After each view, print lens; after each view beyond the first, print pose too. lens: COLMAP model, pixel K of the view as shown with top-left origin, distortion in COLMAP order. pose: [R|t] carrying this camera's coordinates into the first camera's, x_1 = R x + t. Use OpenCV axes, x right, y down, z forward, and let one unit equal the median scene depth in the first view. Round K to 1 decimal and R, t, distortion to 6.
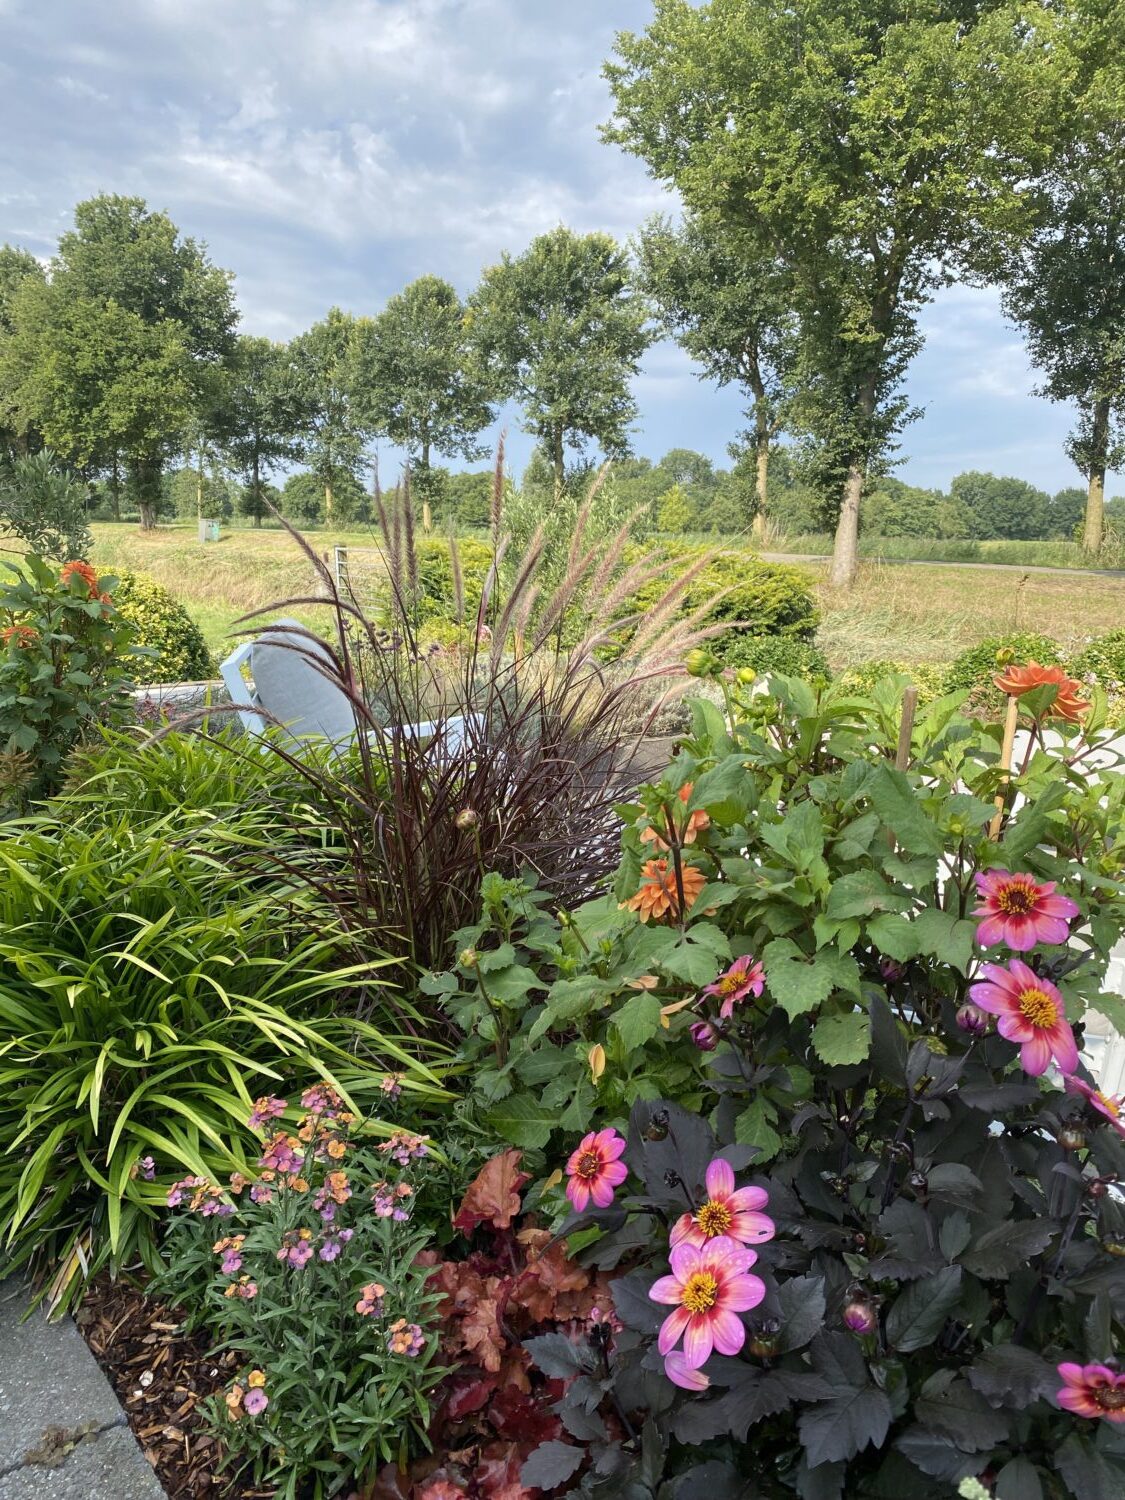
lens RADIAL K [[1153.6, 0, 545.0], [0, 1153.6, 752.5], [0, 0, 1]] dist [0.007286, 0.010086]
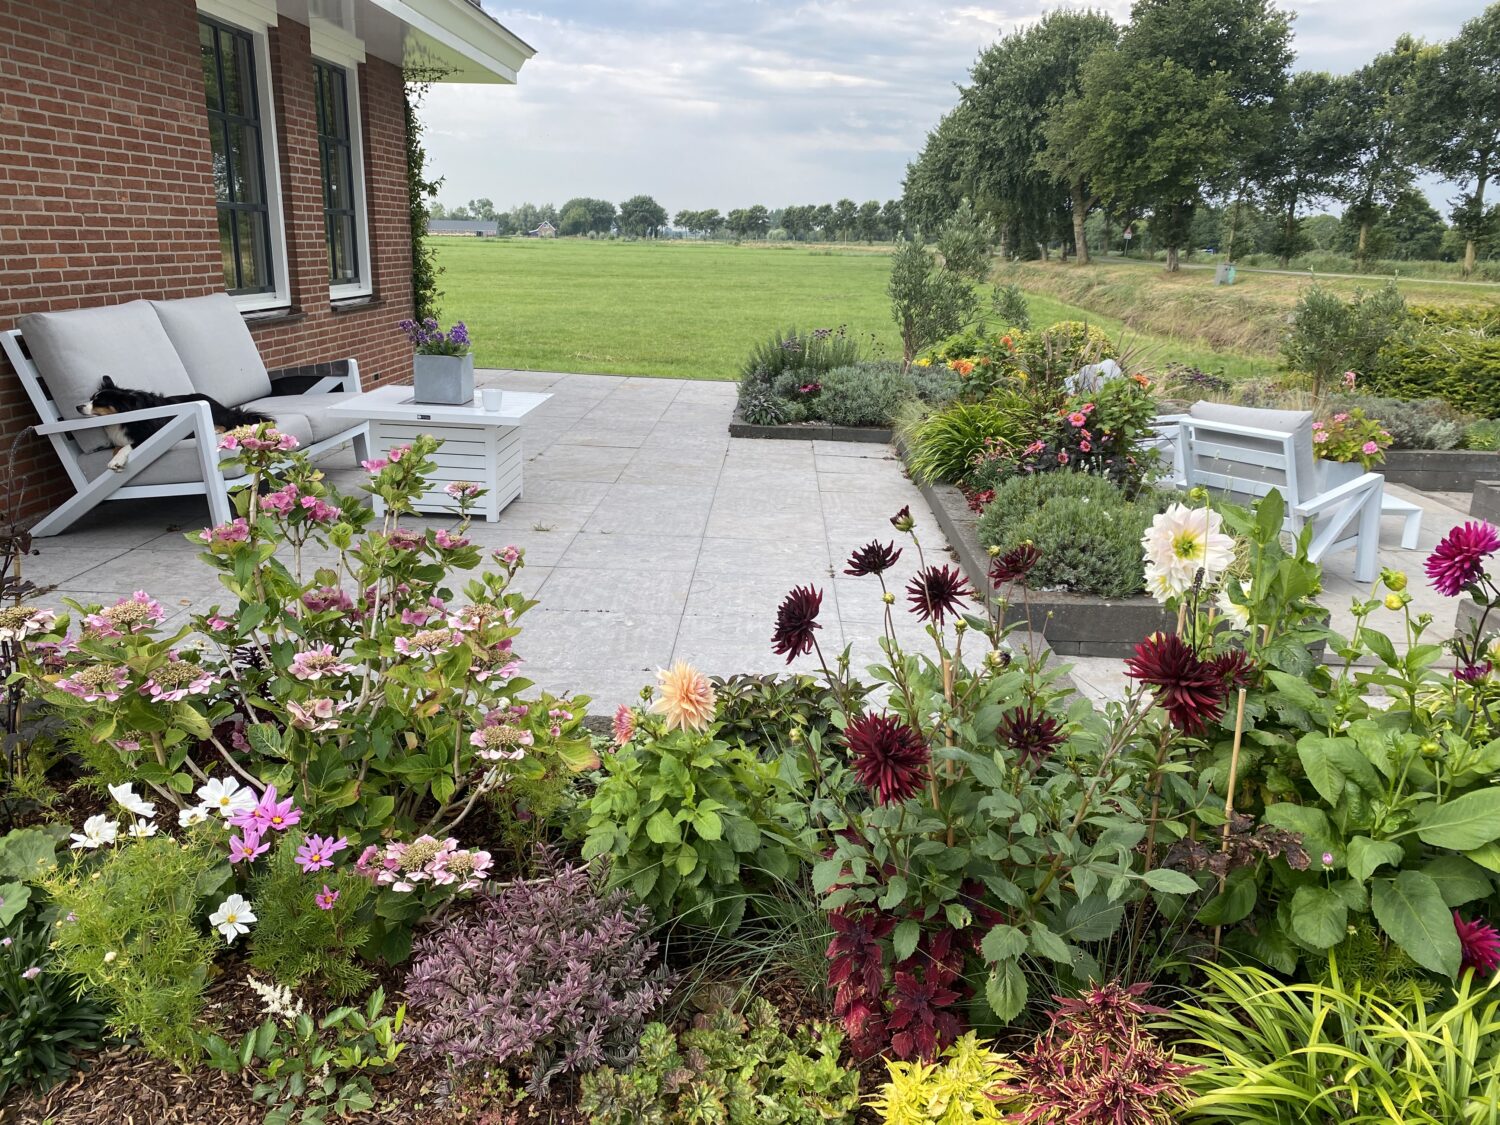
lens RADIAL K [[1153.6, 0, 750.0], [0, 1153.6, 562.5], [0, 0, 1]] dist [0.007286, 0.010086]
pose [[0.775879, 0.156449, -0.611175, 0.060387], [-0.117342, 0.987646, 0.103854, 0.010765], [0.619873, -0.008862, 0.784652, -0.104551]]
